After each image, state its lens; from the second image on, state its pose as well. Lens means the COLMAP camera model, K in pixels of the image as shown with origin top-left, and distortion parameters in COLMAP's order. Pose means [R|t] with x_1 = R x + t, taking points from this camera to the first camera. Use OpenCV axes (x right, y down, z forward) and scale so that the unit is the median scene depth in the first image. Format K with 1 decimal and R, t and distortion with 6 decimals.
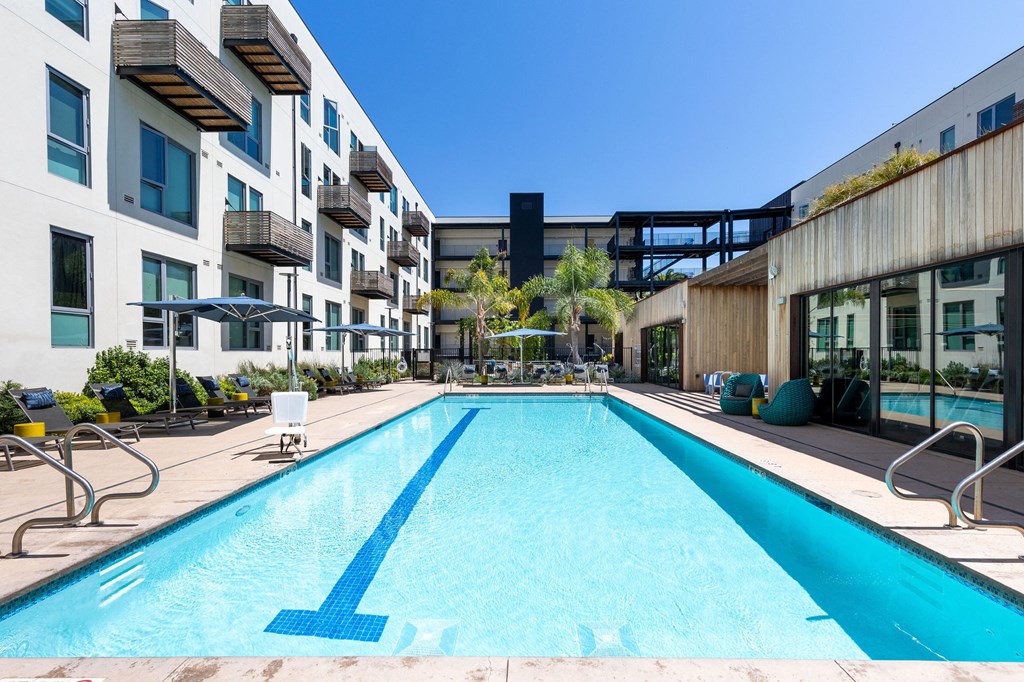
lens RADIAL K [[489.0, 0, 514.4], [0, 489.0, 363.9], [0, 0, 1]] dist [0.001455, 0.000161]
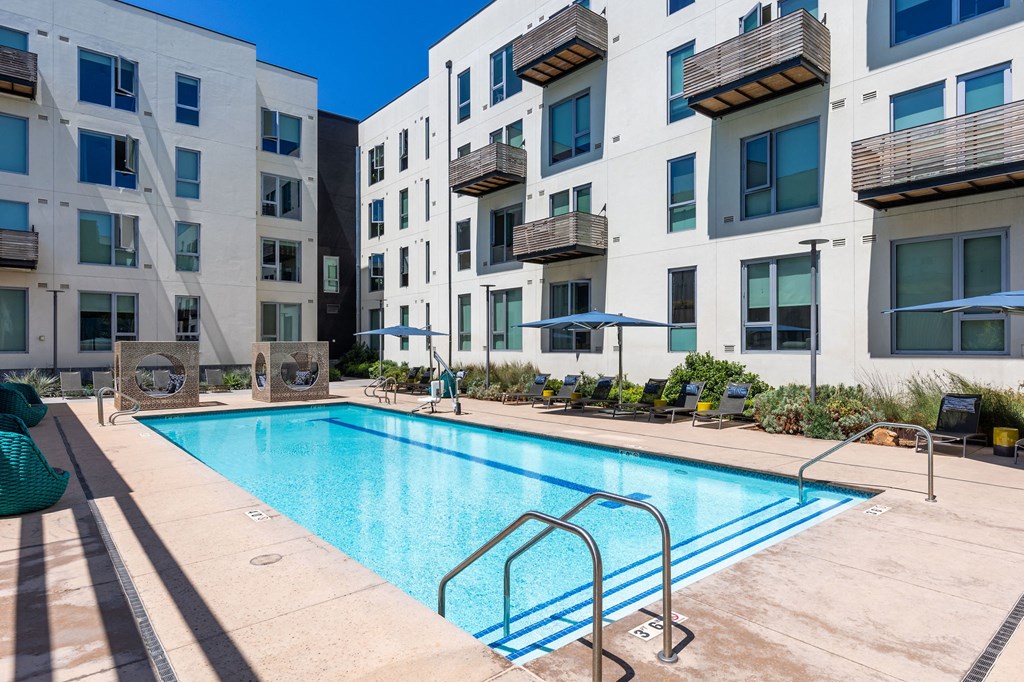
lens RADIAL K [[571.9, 0, 512.0], [0, 571.9, 341.0], [0, 0, 1]] dist [0.015236, -0.001303]
pose [[-0.750517, 0.000132, -0.660851, 0.472707], [-0.007488, 0.999934, 0.008704, -0.070360], [0.660808, 0.011481, -0.750467, 1.746302]]
